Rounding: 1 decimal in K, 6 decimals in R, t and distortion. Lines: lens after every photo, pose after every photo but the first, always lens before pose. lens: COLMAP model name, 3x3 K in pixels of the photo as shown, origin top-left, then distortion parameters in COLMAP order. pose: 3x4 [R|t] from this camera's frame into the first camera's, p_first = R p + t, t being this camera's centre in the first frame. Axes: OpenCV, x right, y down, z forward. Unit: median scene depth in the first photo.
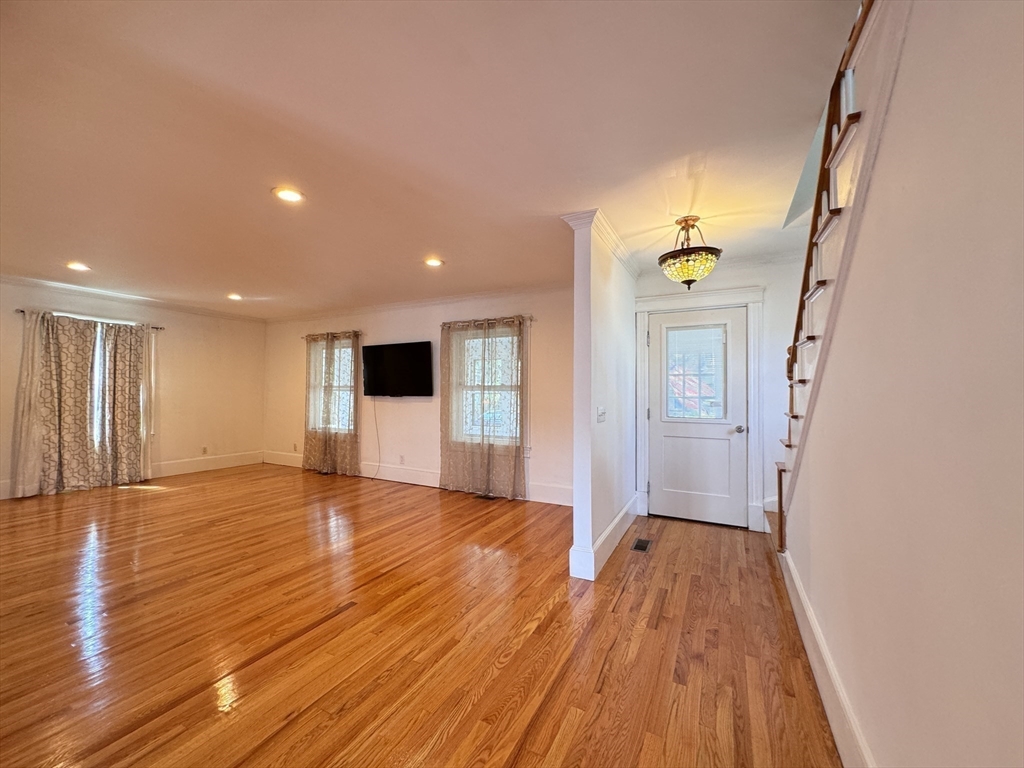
lens RADIAL K [[409.2, 0, 512.1], [0, 409.2, 386.1], [0, 0, 1]] dist [0.003487, 0.000328]
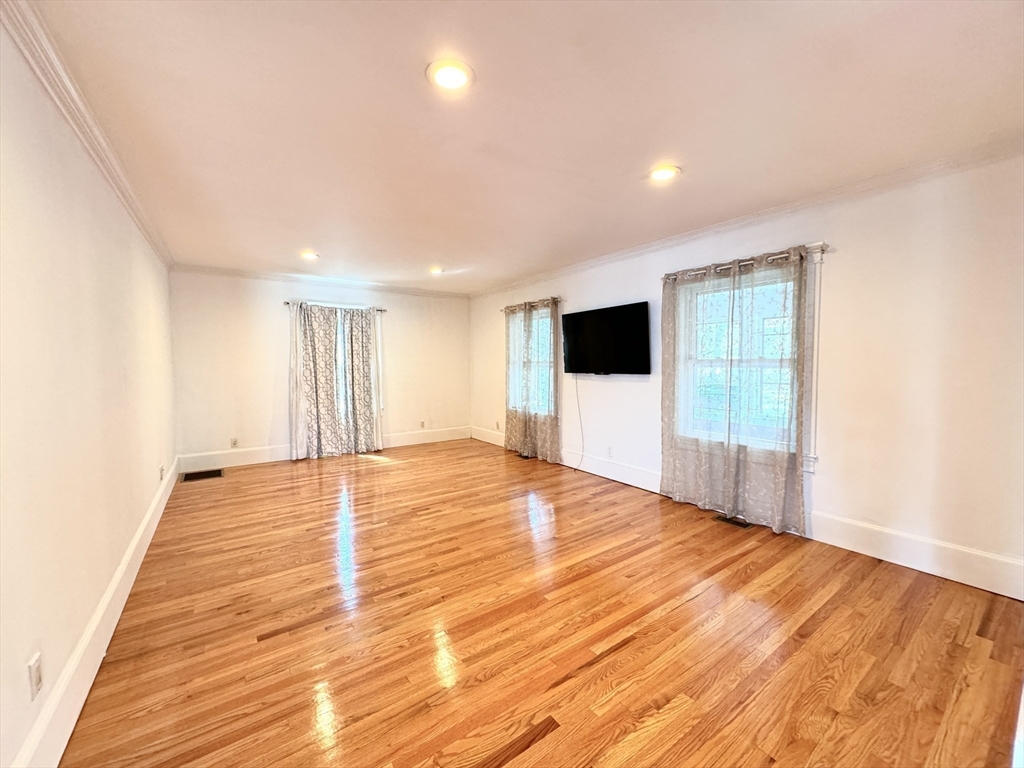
lens RADIAL K [[409.2, 0, 511.2], [0, 409.2, 383.5], [0, 0, 1]] dist [0.003487, 0.000328]
pose [[0.888535, 0.010307, -0.458692, -0.080629], [0.020928, 0.997797, 0.062961, -0.012527], [0.458331, -0.065542, 0.886362, 0.223277]]
